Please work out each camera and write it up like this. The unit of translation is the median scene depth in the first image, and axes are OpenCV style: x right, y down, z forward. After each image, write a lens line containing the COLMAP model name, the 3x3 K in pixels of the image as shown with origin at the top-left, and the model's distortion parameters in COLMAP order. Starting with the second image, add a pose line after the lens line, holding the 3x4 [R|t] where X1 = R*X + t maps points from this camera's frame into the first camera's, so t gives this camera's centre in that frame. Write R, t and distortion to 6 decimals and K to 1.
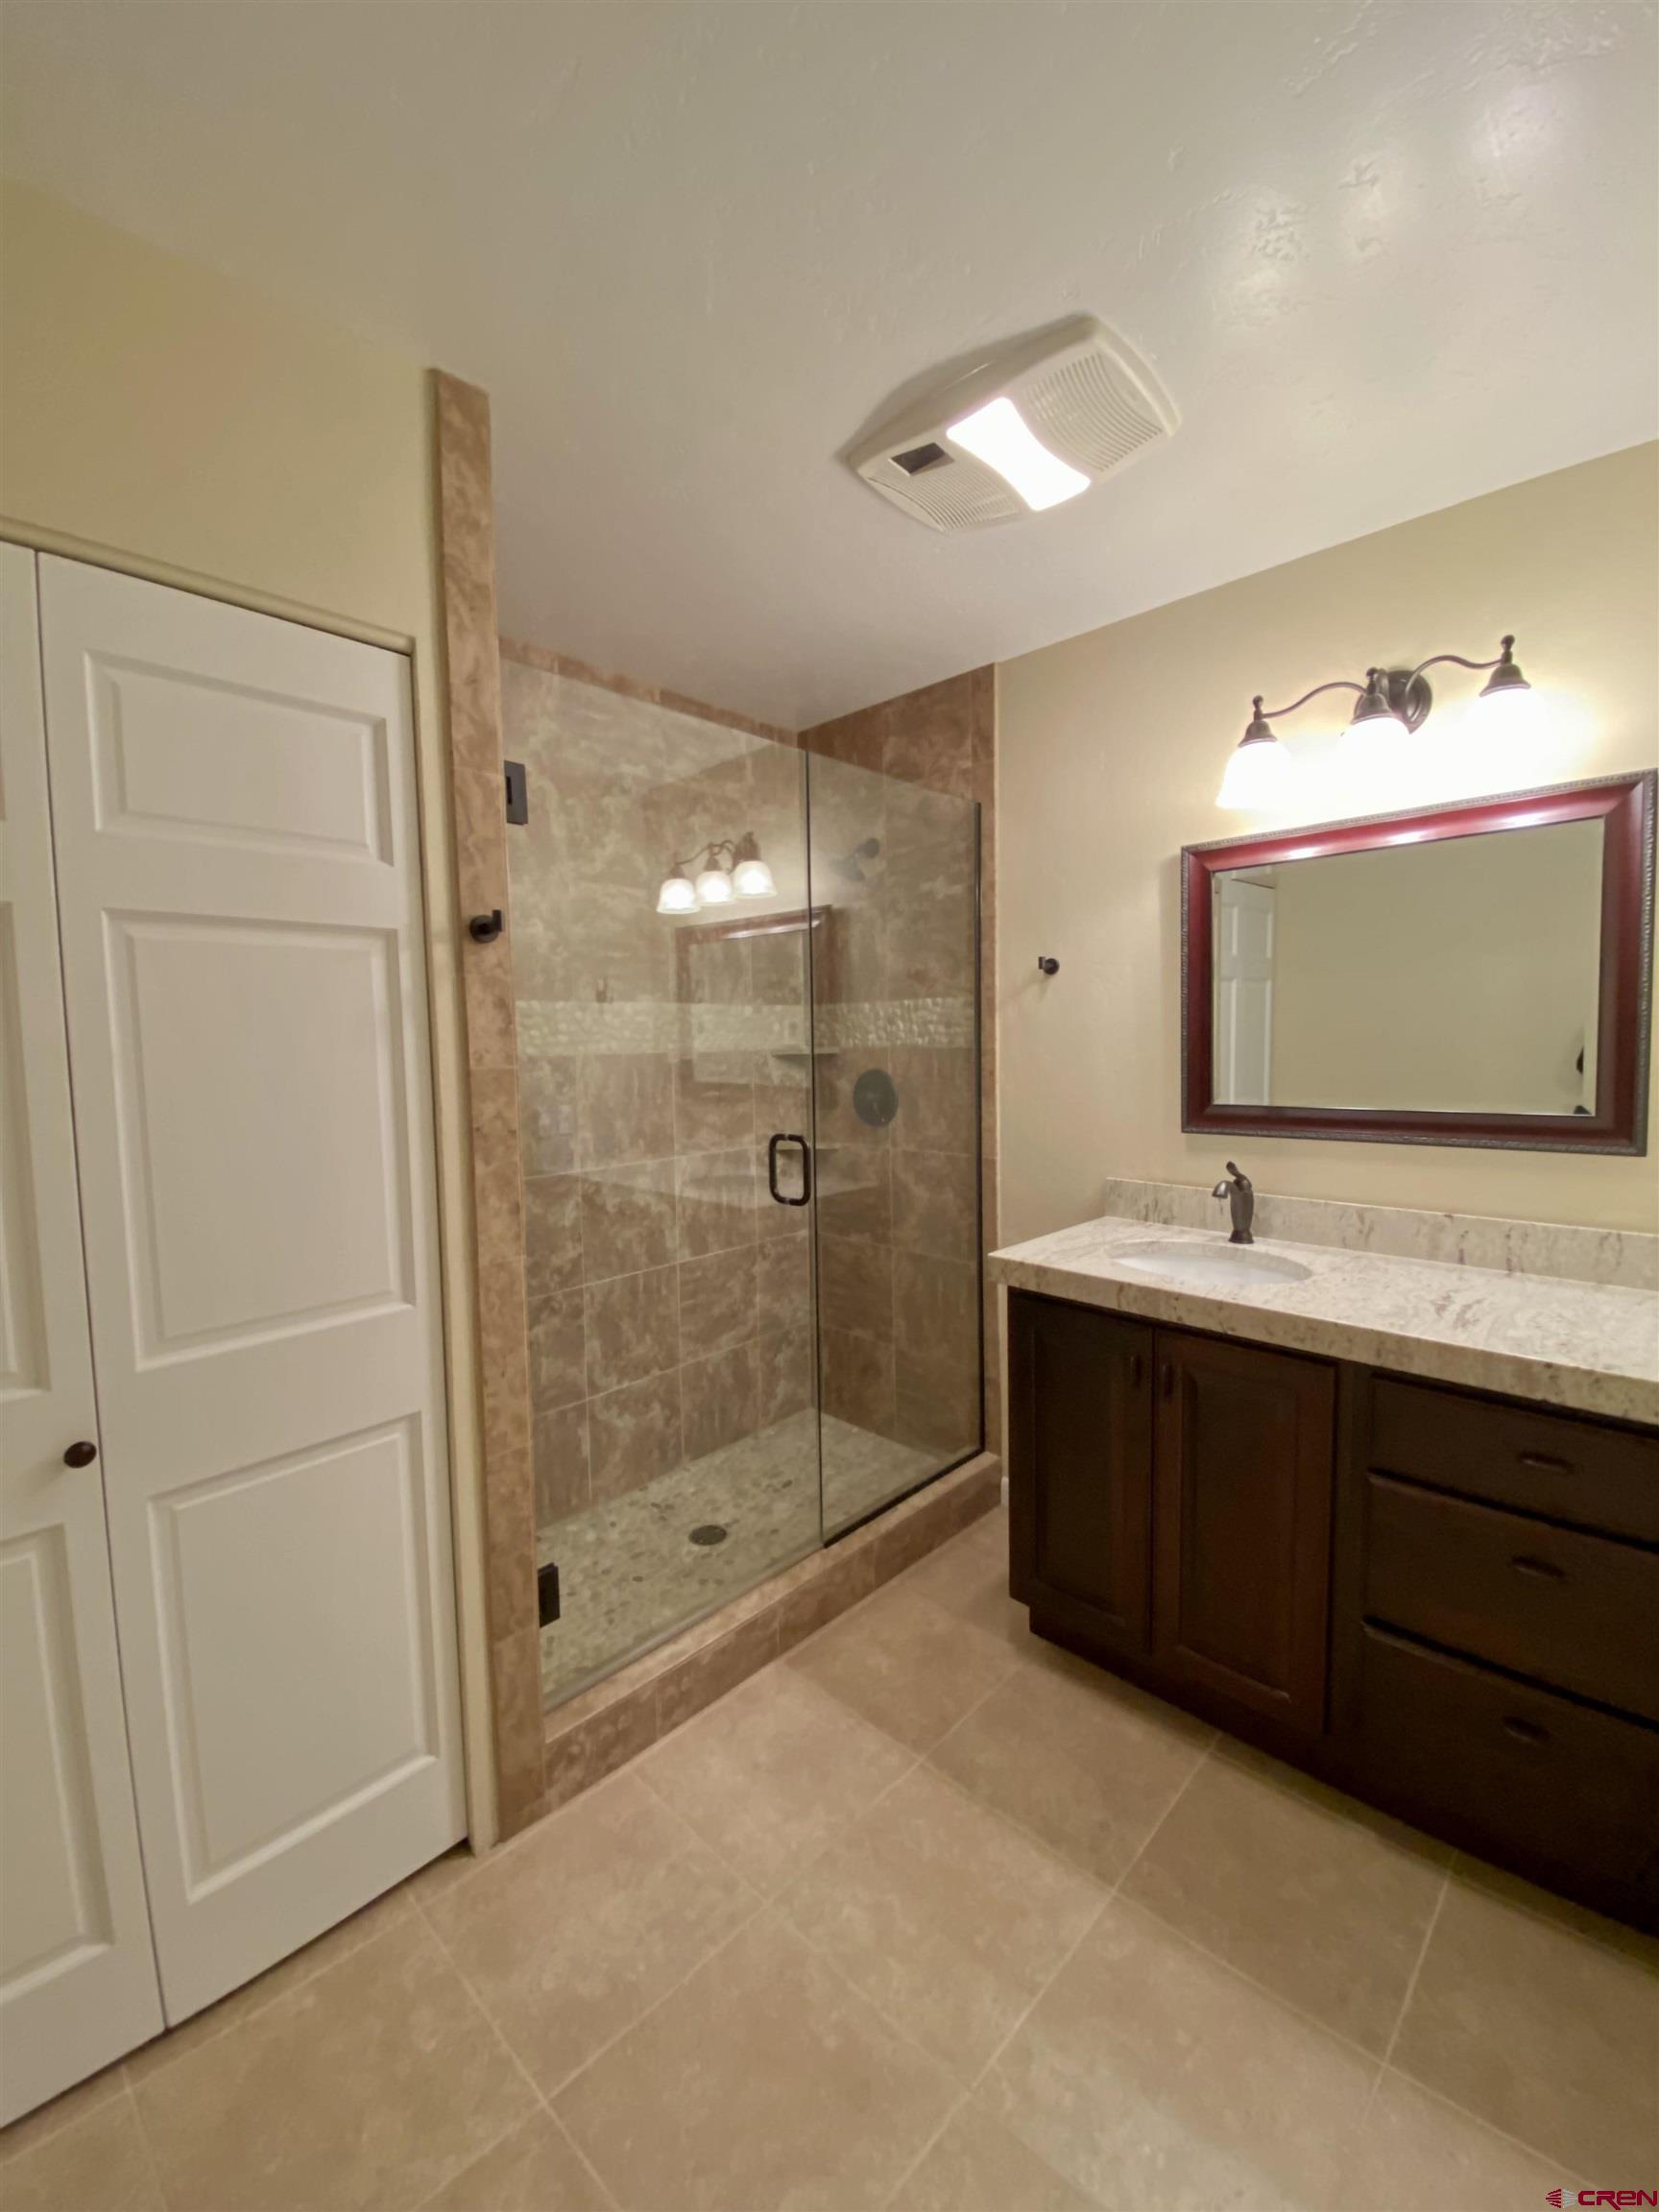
lens RADIAL K [[890.8, 0, 822.7], [0, 890.8, 1092.6], [0, 0, 1]] dist [0.019032, -0.020753]
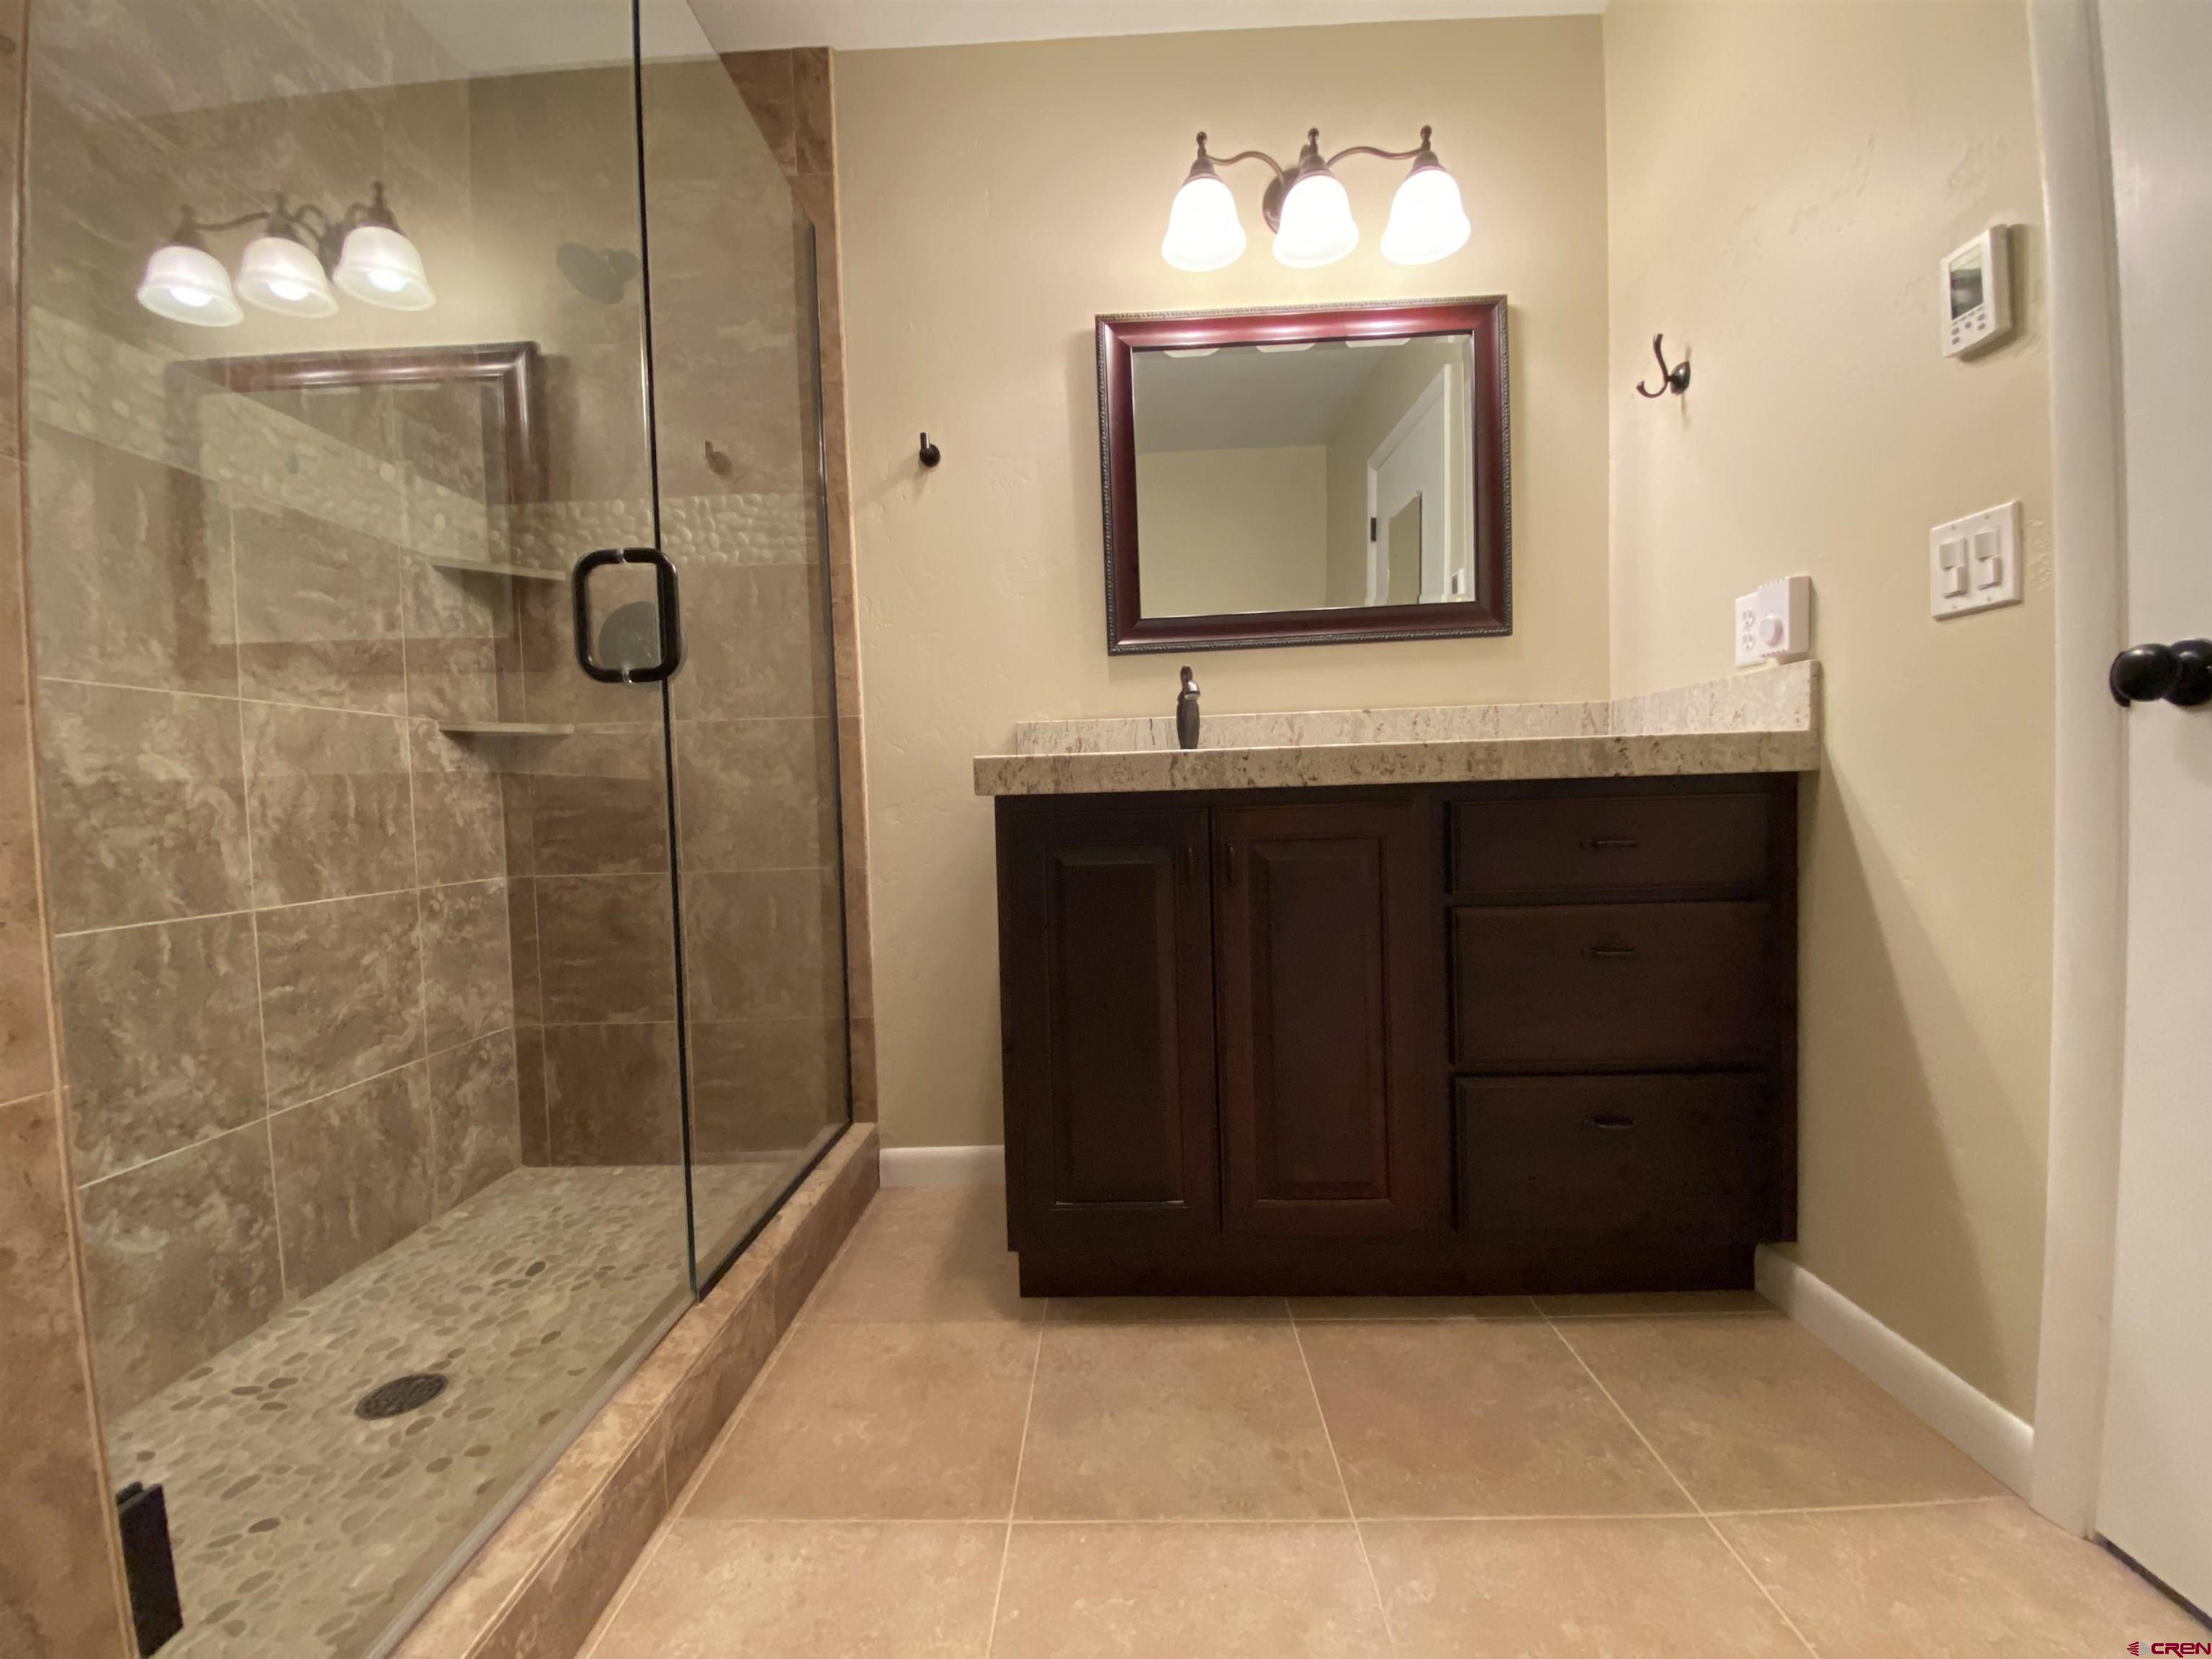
lens RADIAL K [[890.8, 0, 1105.8], [0, 890.8, 836.9], [0, 0, 1]] dist [0.019032, -0.020753]
pose [[0.738950, -0.031569, 0.673021, -0.149259], [0.060168, 0.998003, -0.019249, 0.194581], [-0.671069, 0.054718, 0.739373, 0.312862]]
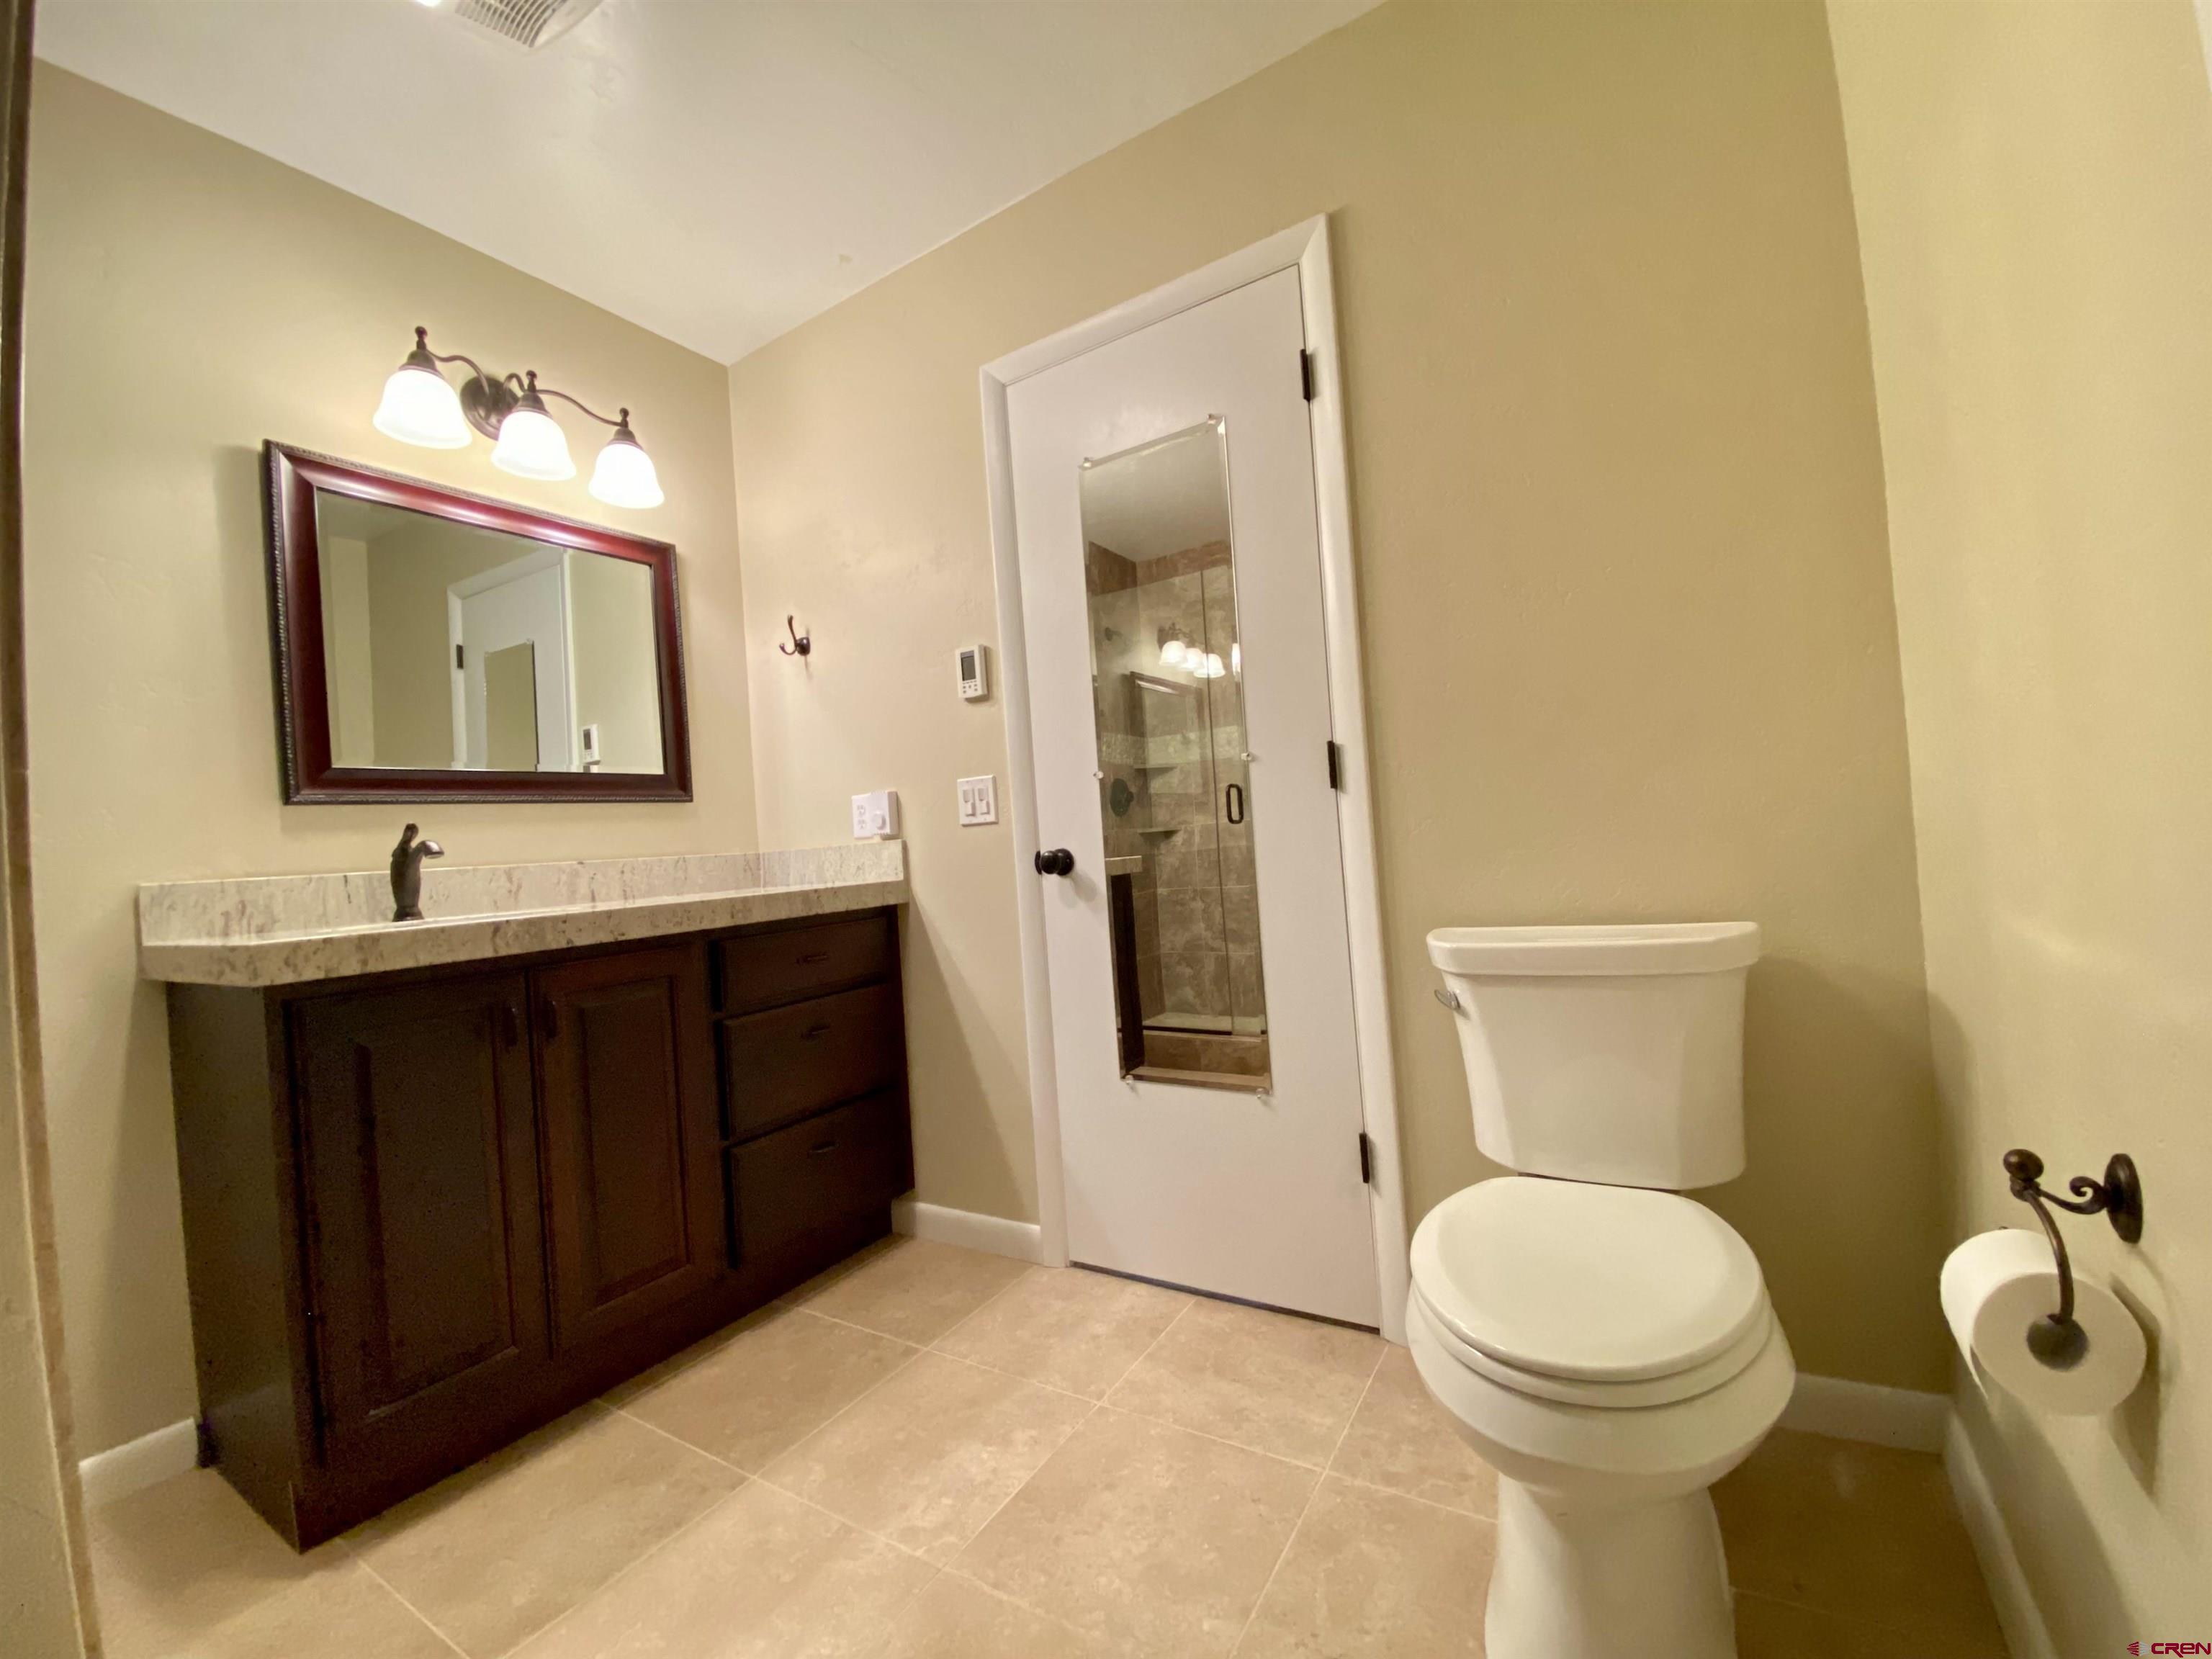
lens RADIAL K [[890.8, 0, 1105.8], [0, 890.8, 836.9], [0, 0, 1]] dist [0.019032, -0.020753]
pose [[-0.216588, 0.041474, 0.975382, -0.401328], [0.137402, 0.990447, -0.011604, 0.145700], [-0.966546, 0.131506, -0.220218, 0.408305]]
